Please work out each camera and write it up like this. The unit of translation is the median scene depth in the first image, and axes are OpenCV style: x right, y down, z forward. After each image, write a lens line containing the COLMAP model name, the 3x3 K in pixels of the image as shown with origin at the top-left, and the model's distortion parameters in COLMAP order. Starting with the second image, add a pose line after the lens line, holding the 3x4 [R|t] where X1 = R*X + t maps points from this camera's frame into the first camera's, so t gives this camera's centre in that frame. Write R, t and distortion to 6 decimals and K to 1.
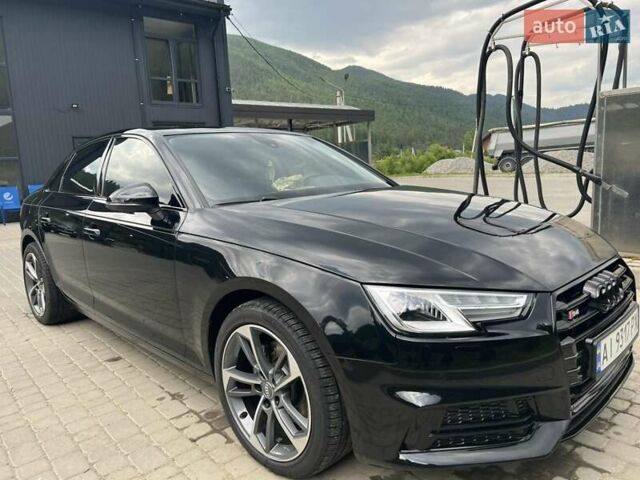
lens RADIAL K [[479.6, 0, 320.0], [0, 479.6, 240.0], [0, 0, 1]] dist [0.000659, -0.000575]
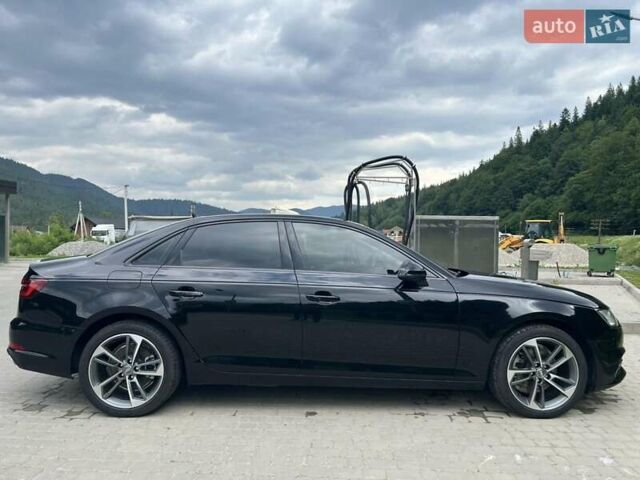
lens RADIAL K [[479.6, 0, 320.0], [0, 479.6, 240.0], [0, 0, 1]] dist [0.000659, -0.000575]
pose [[0.698500, 0.067108, 0.712456, -1.582795], [0.060335, 0.986525, -0.152077, 0.022592], [-0.713062, 0.149212, 0.685039, 0.185579]]
